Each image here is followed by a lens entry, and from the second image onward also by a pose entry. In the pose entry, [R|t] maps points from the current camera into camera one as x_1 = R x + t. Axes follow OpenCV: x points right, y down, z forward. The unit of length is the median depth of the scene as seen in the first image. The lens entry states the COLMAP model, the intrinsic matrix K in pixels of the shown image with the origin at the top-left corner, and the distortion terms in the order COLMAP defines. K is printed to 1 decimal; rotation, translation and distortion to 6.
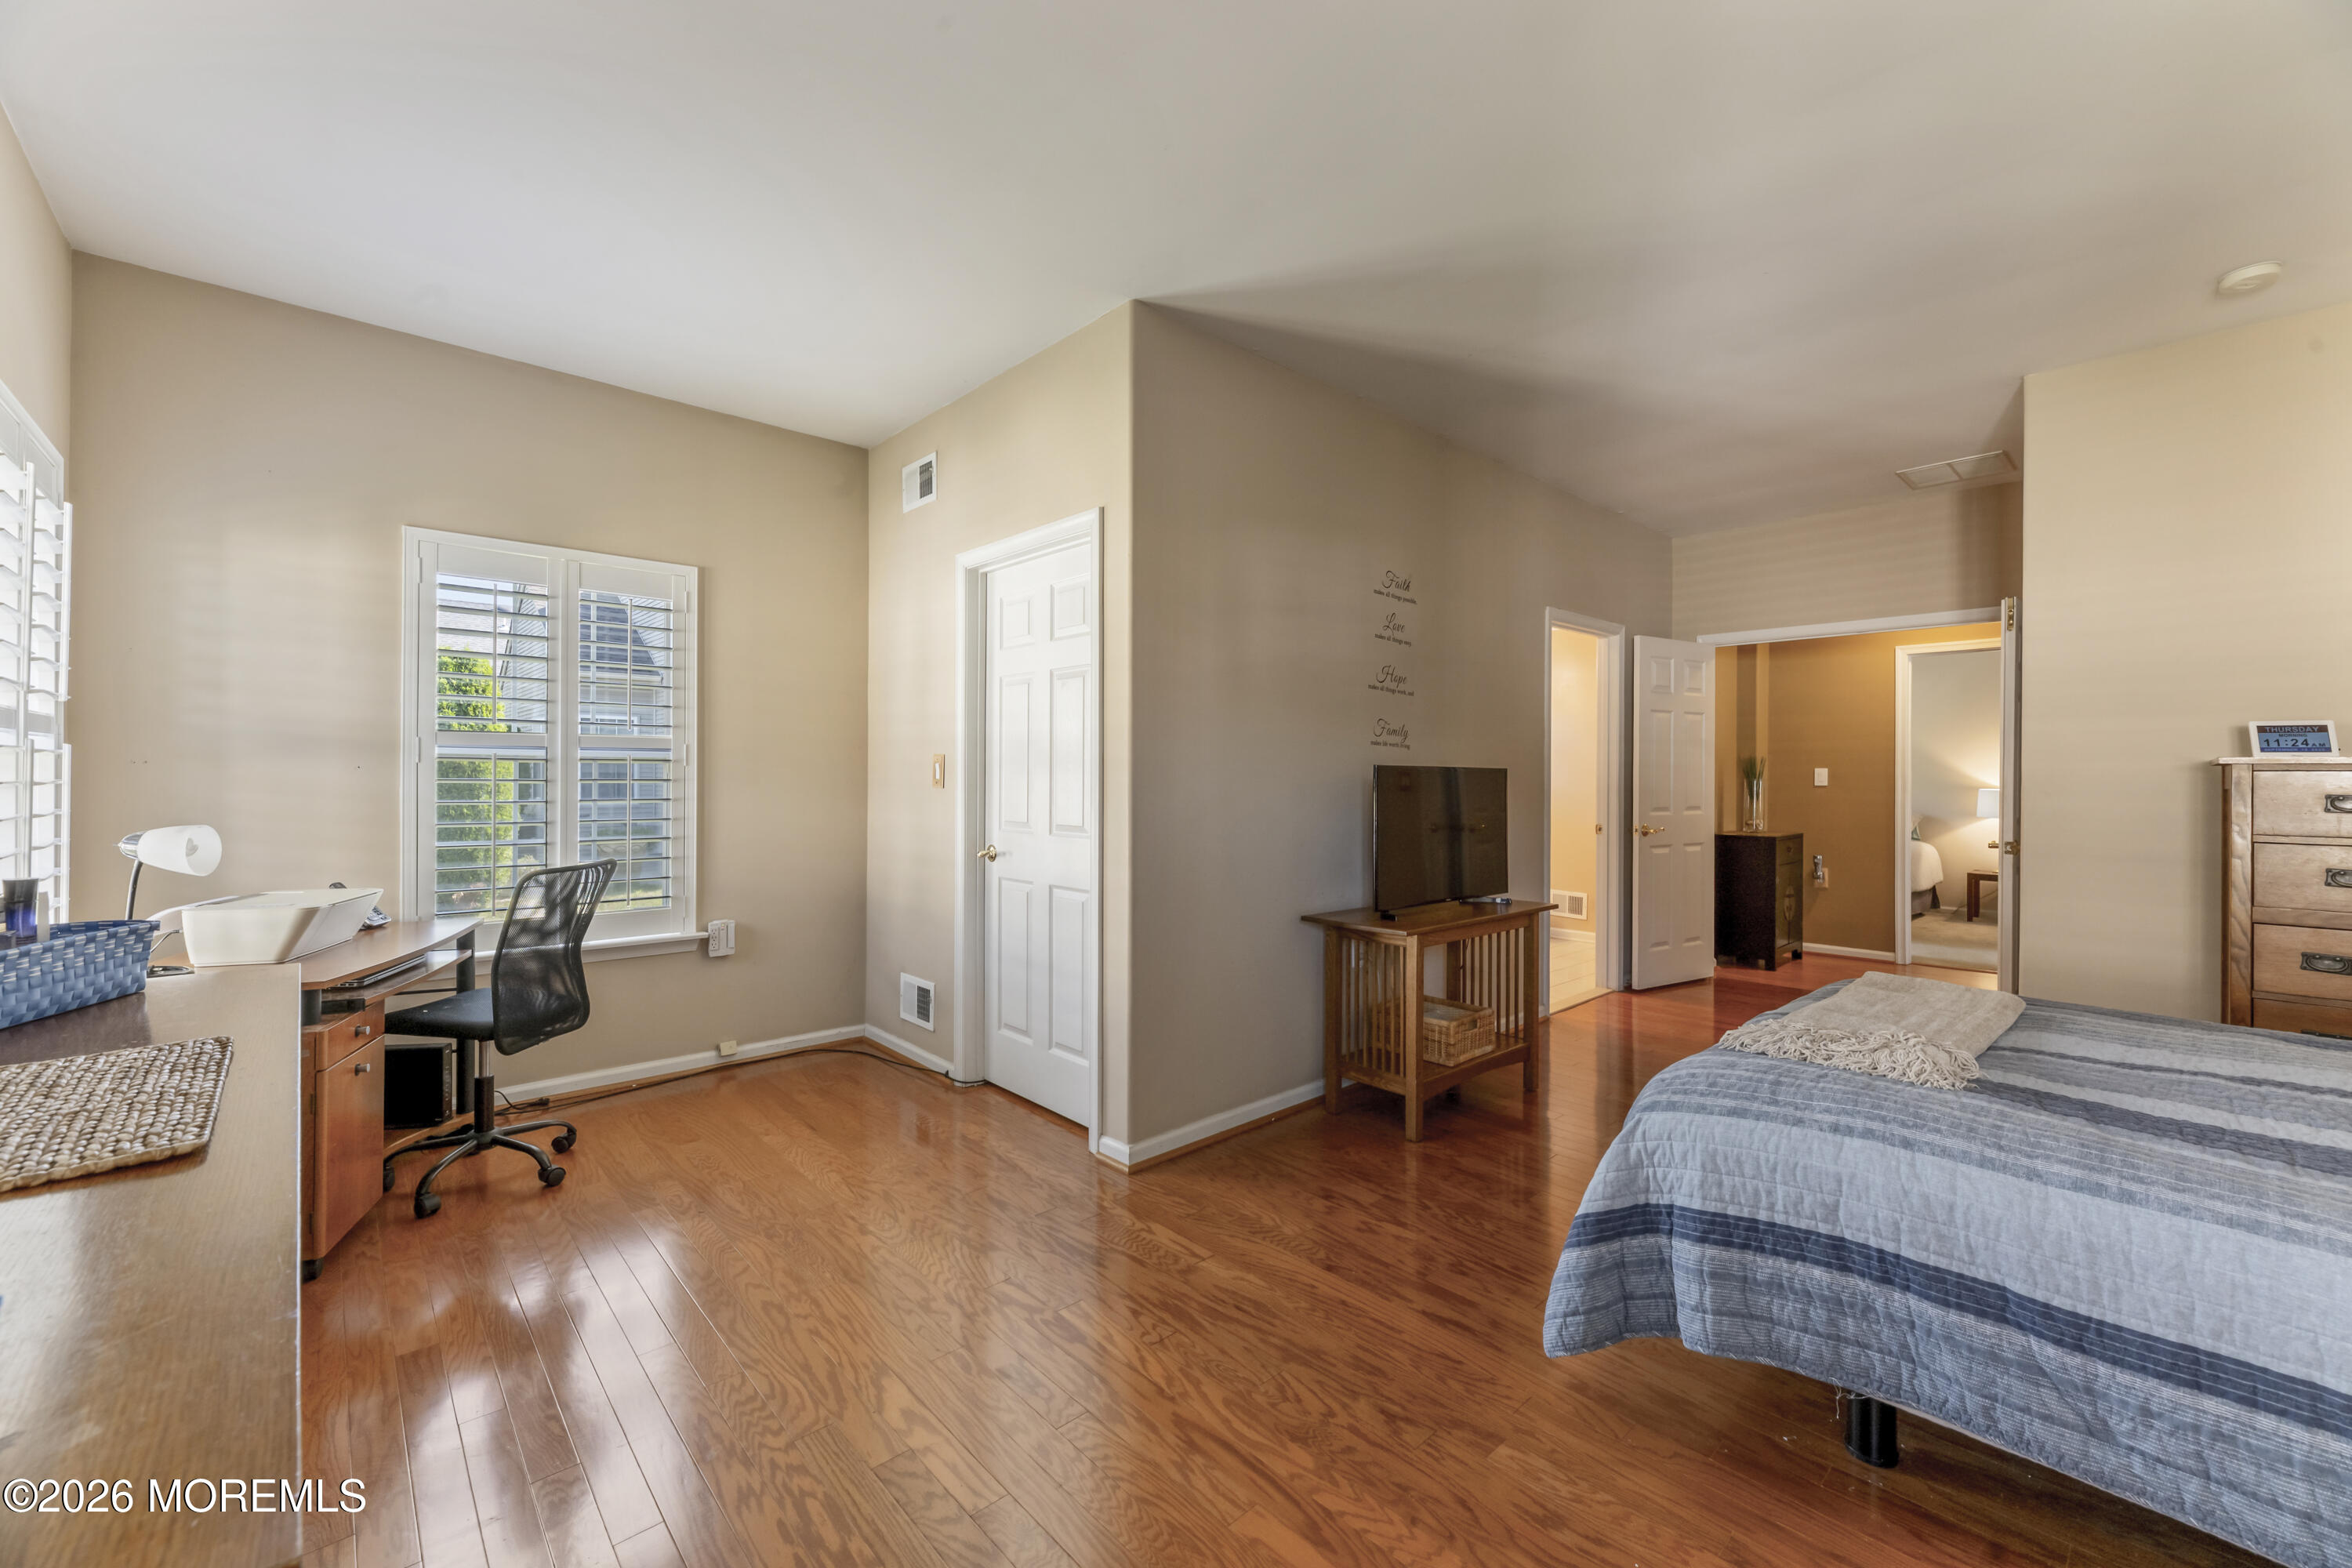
lens RADIAL K [[942.1, 0, 1177.9], [0, 942.1, 786.4], [0, 0, 1]] dist [0.007317, -0.001113]
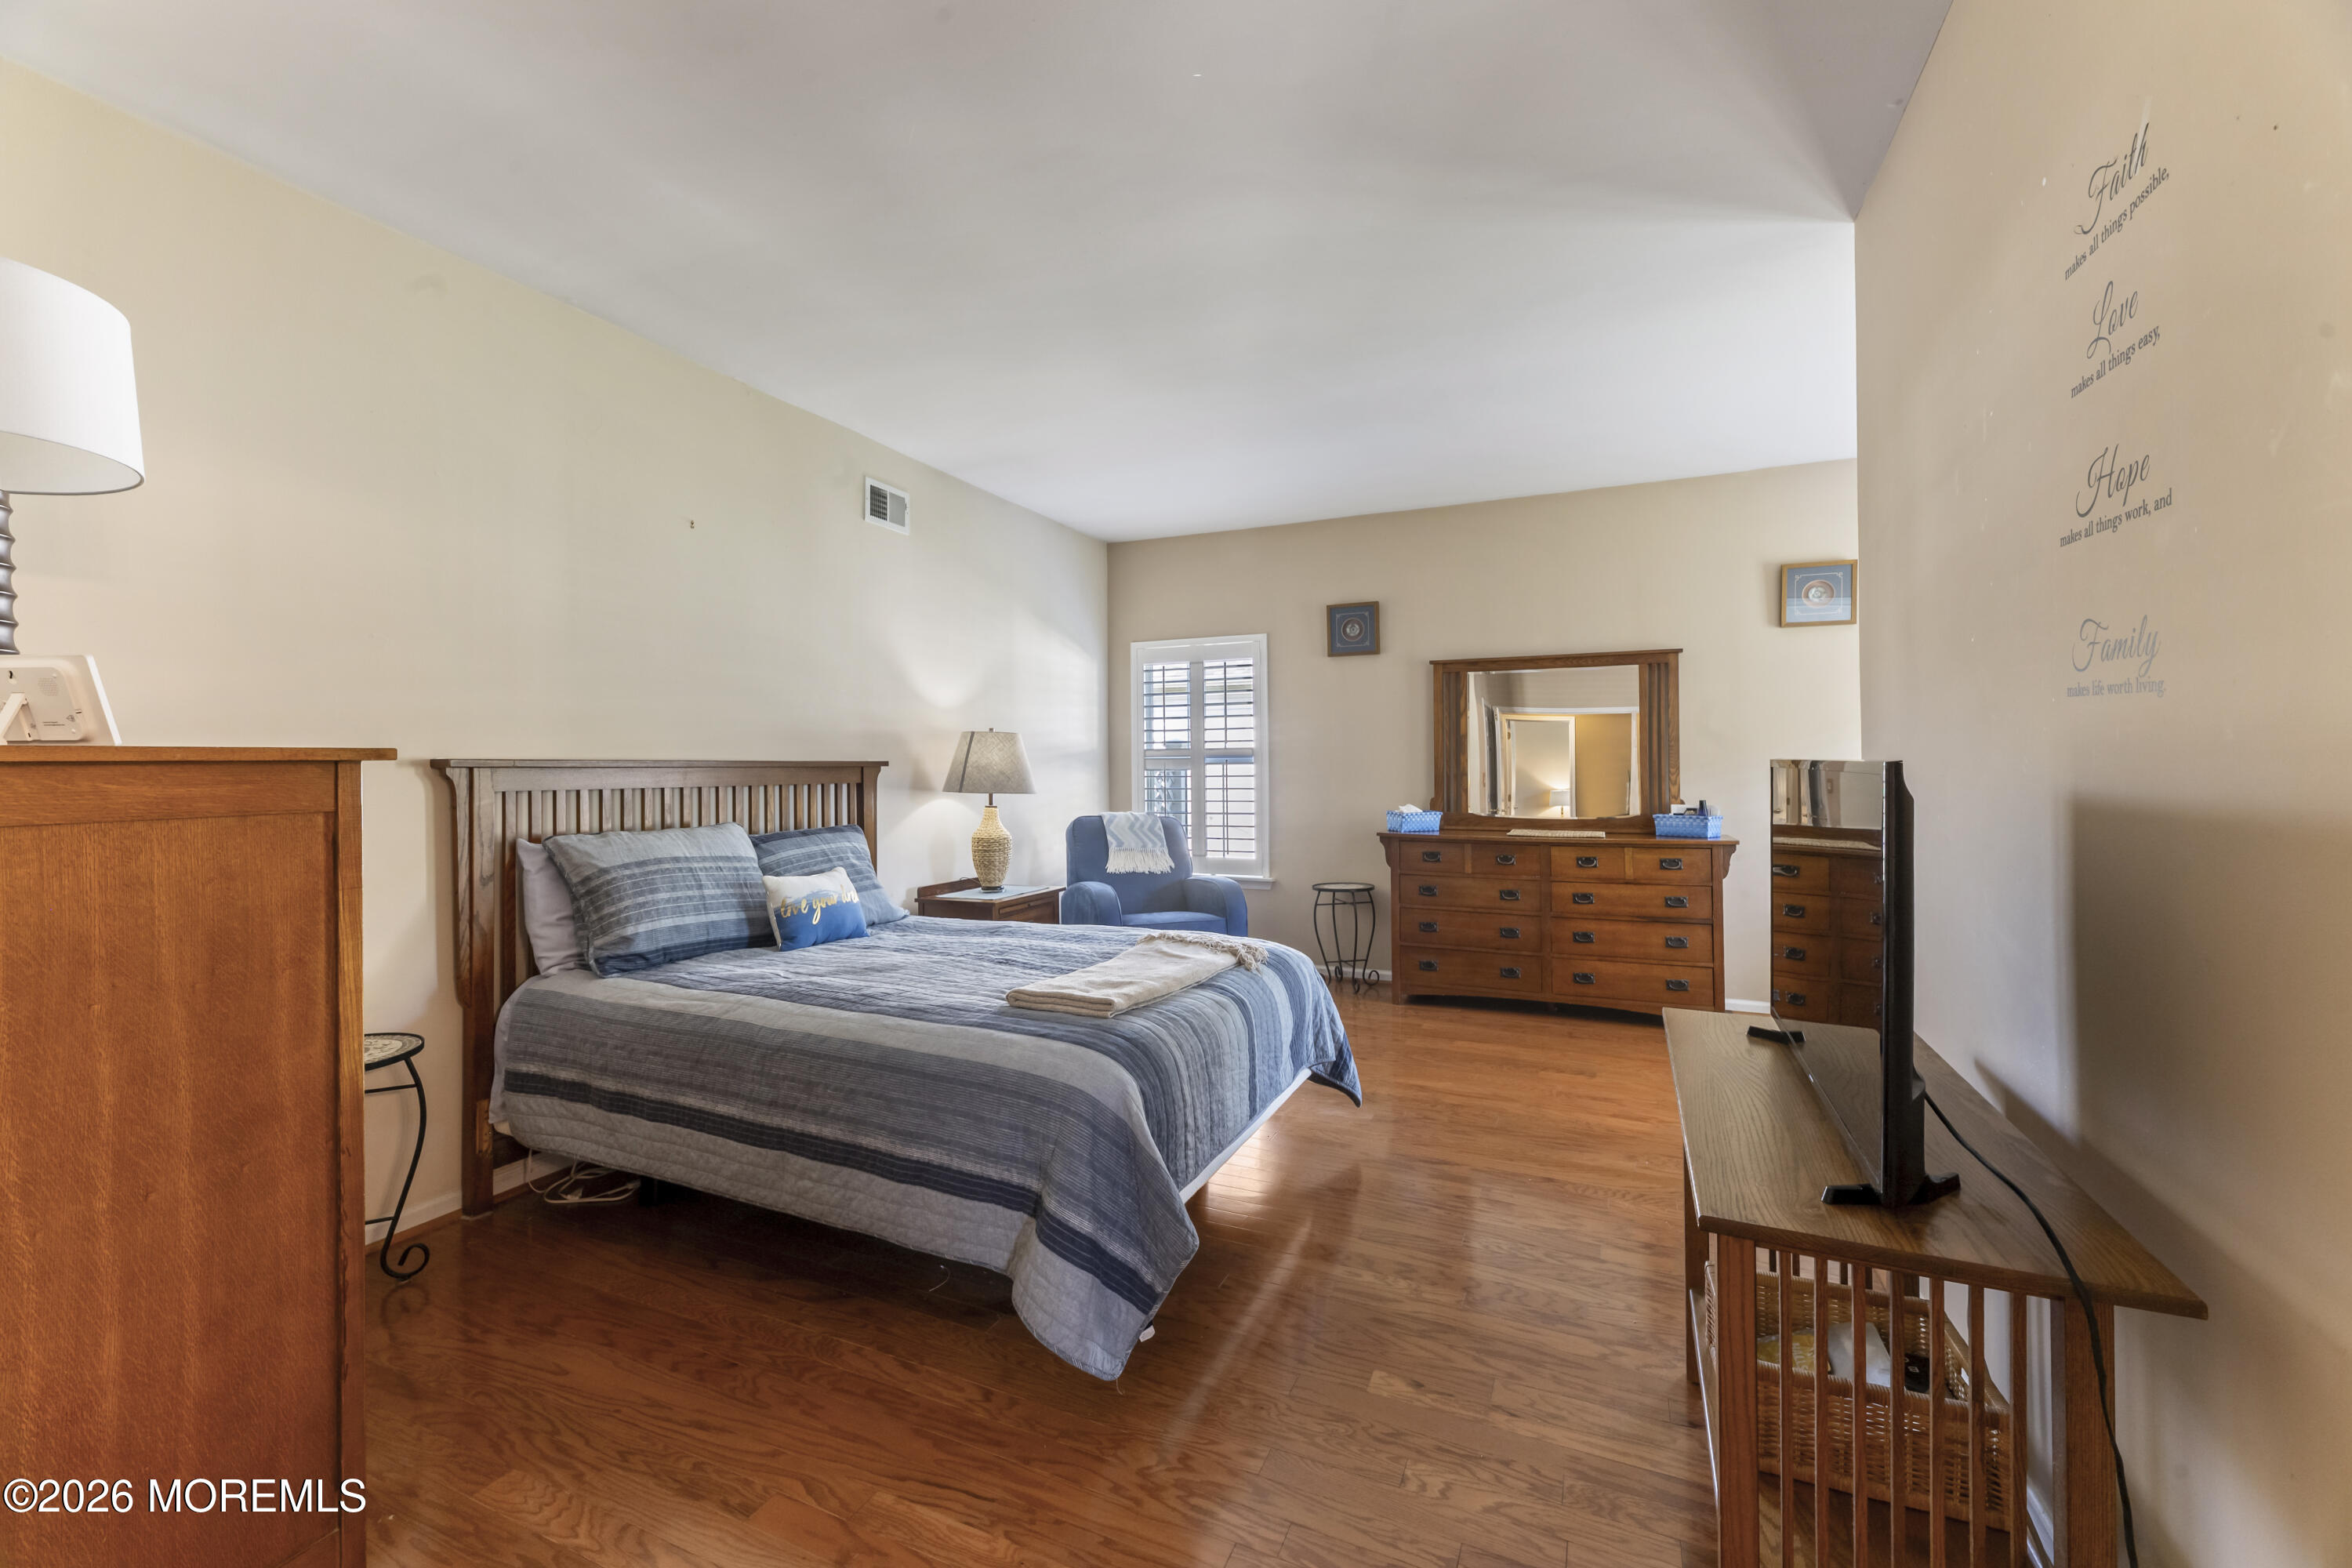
lens RADIAL K [[942.1, 0, 1182.3], [0, 942.1, 760.1], [0, 0, 1]] dist [0.007317, -0.001113]
pose [[-0.918664, -0.001796, -0.395035, 0.783868], [-0.003491, 0.999988, 0.003572, -0.022690], [0.395024, 0.004660, -0.918659, 1.404209]]
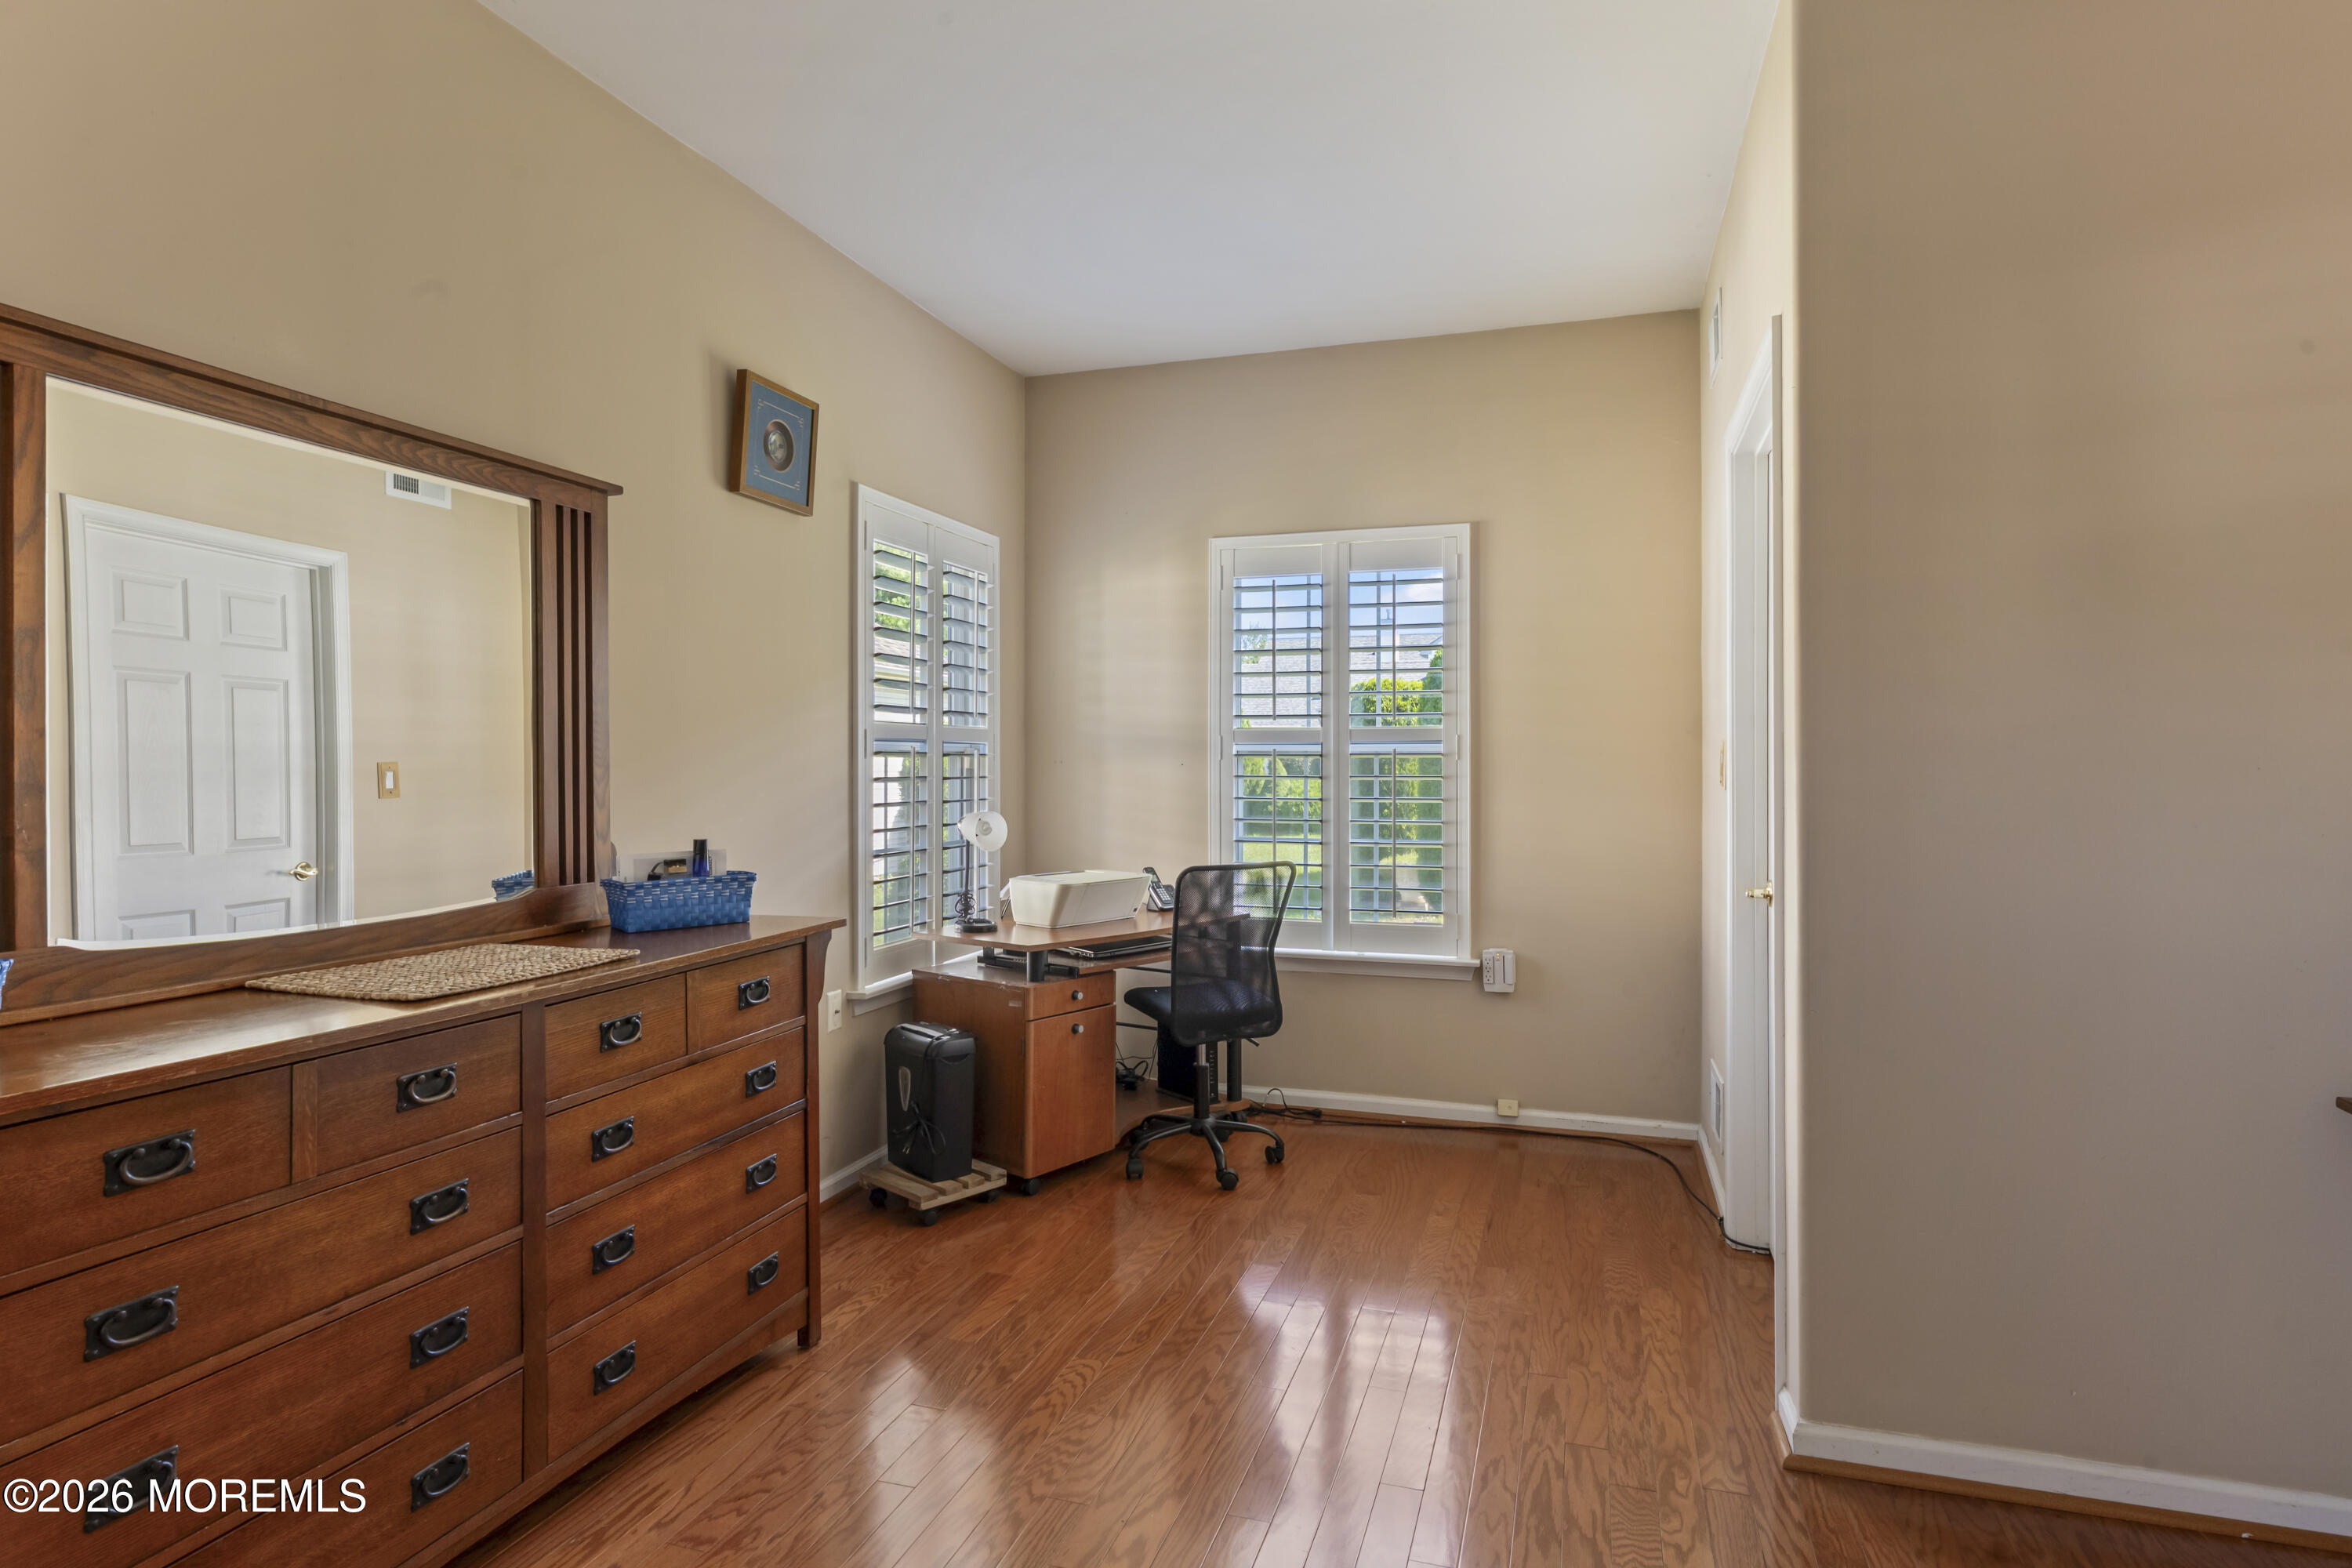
lens RADIAL K [[1239.0, 0, 1169.6], [0, 1239.0, 775.4], [0, 0, 1]] dist [0.001420, 0.000887]
pose [[0.490823, -0.000024, -0.871259, 0.380695], [-0.006985, 0.999968, -0.003963, -0.001926], [0.871231, 0.008031, 0.490807, 0.275583]]
